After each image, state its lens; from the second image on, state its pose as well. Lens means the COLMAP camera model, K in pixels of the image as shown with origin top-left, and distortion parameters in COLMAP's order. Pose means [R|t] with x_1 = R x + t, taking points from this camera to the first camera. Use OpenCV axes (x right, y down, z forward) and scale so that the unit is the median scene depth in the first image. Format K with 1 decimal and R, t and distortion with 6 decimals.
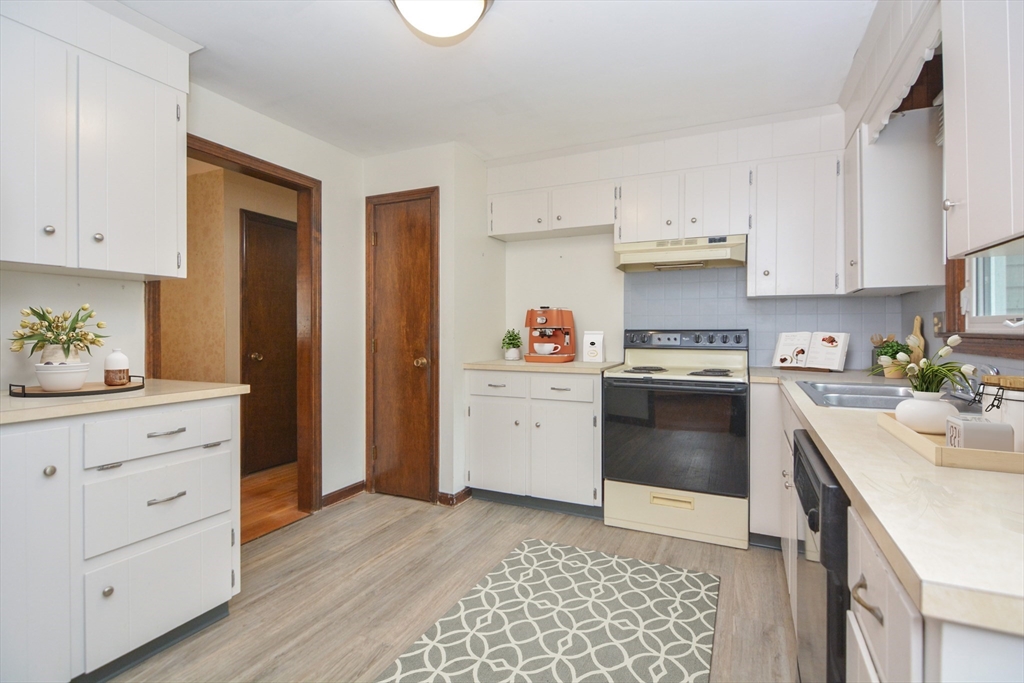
lens RADIAL K [[508.6, 0, 511.6], [0, 508.6, 330.5], [0, 0, 1]] dist [0.002612, -0.001202]
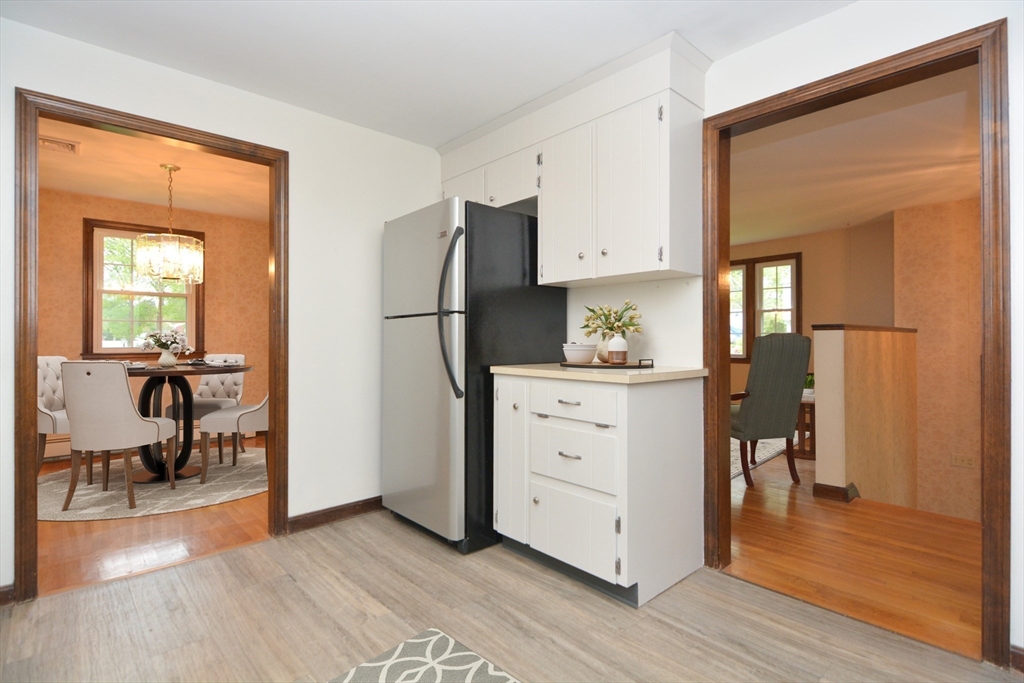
lens RADIAL K [[508.6, 0, 507.7], [0, 508.6, 337.3], [0, 0, 1]] dist [0.002612, -0.001202]
pose [[-0.390459, 0.006833, -0.920595, 0.472273], [-0.002392, 0.999962, 0.008437, 0.030826], [0.920617, 0.005497, -0.390427, 1.237563]]
